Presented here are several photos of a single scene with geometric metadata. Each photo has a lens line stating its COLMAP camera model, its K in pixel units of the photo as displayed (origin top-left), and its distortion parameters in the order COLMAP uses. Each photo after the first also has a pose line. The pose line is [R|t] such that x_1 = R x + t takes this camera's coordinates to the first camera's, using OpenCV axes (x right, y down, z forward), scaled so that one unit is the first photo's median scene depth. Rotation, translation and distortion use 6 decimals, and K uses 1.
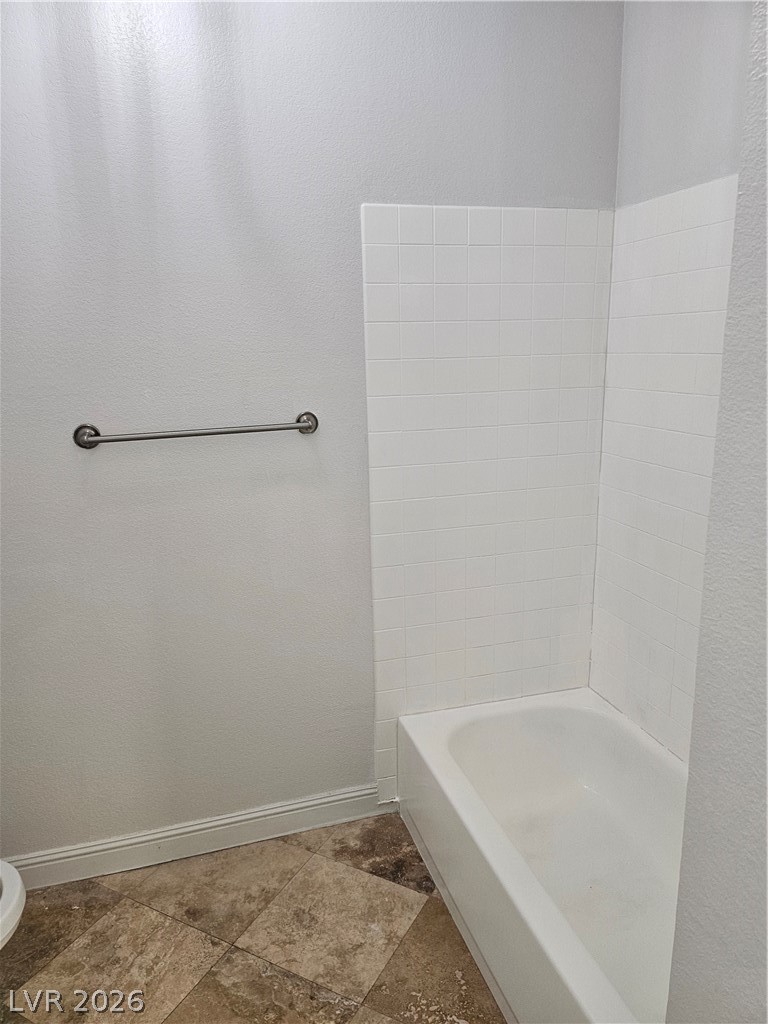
lens RADIAL K [[703.1, 0, 384.0], [0, 703.1, 512.0], [0, 0, 1]] dist [0.079065, -0.088139]
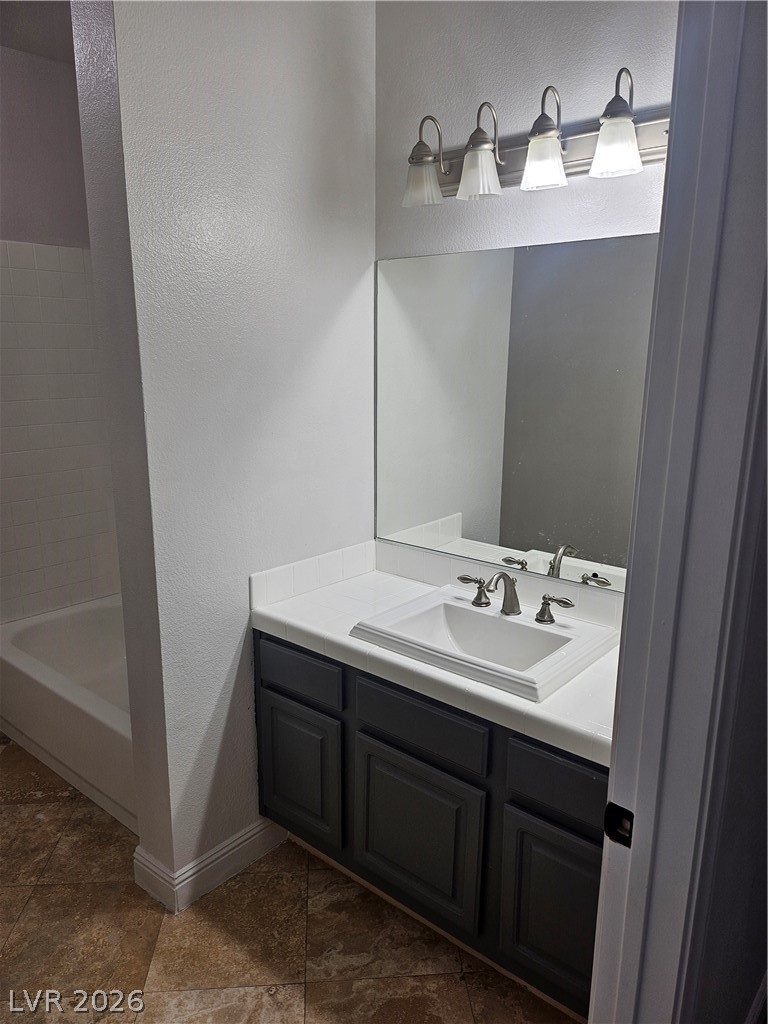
lens RADIAL K [[715.6, 0, 368.8], [0, 715.6, 519.0], [0, 0, 1]] dist [0.084332, -0.097075]
pose [[0.845136, -0.100695, 0.524981, -0.039423], [0.100276, 0.994527, 0.029329, 0.139522], [-0.525061, 0.027856, 0.850608, -0.566036]]
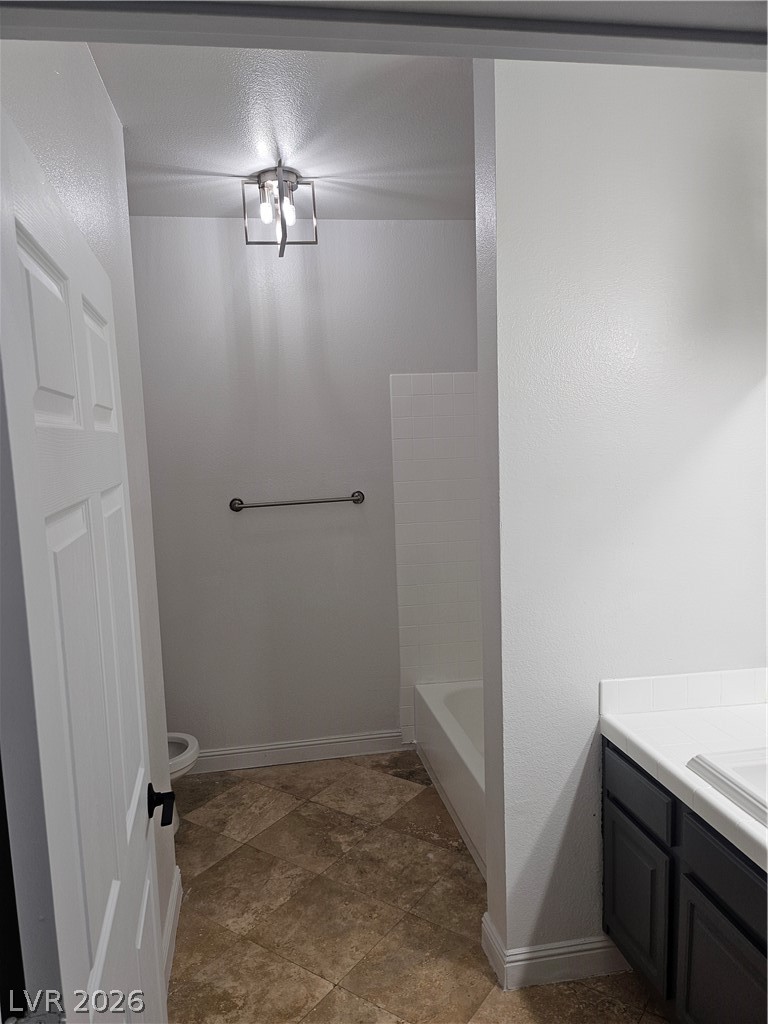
lens RADIAL K [[709.7, 0, 374.8], [0, 709.7, 521.0], [0, 0, 1]] dist [0.090040, -0.101257]
pose [[0.991867, 0.000992, -0.127273, 0.154031], [-0.014958, 0.993948, -0.108825, 0.120197], [0.126395, 0.109843, 0.985880, -0.698345]]
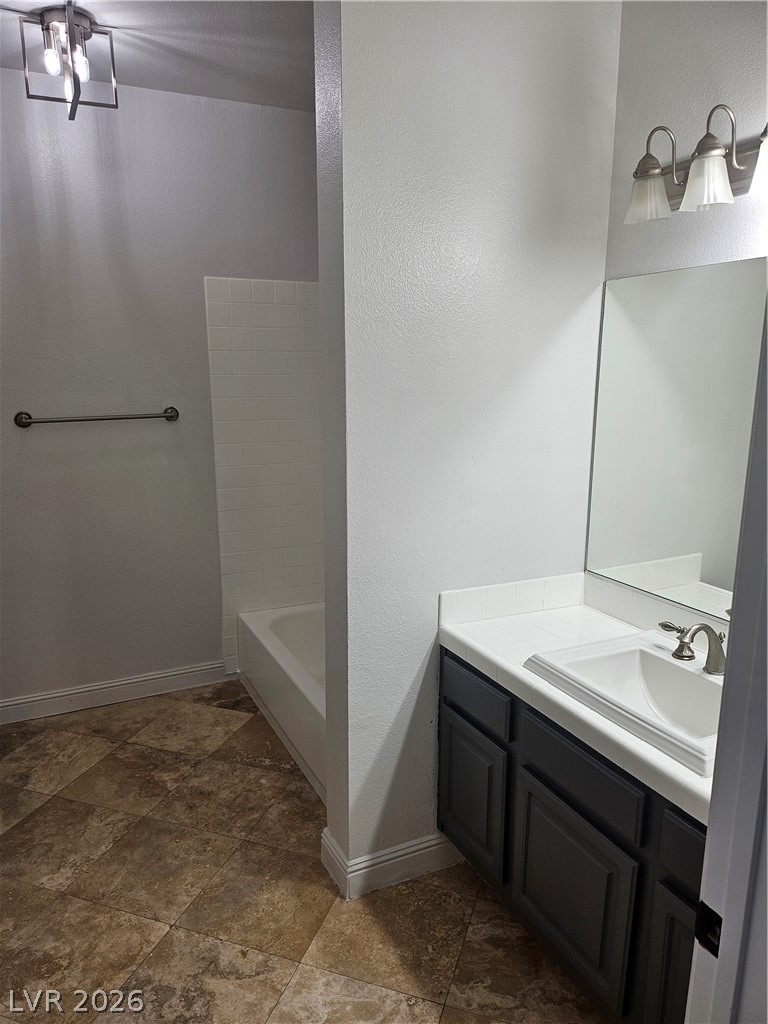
lens RADIAL K [[709.7, 0, 374.8], [0, 709.7, 521.0], [0, 0, 1]] dist [0.090040, -0.101257]
pose [[0.988707, -0.012166, 0.149364, 0.096593], [0.014753, 0.999760, -0.016220, 0.142512], [-0.149131, 0.018241, 0.988649, -0.626233]]
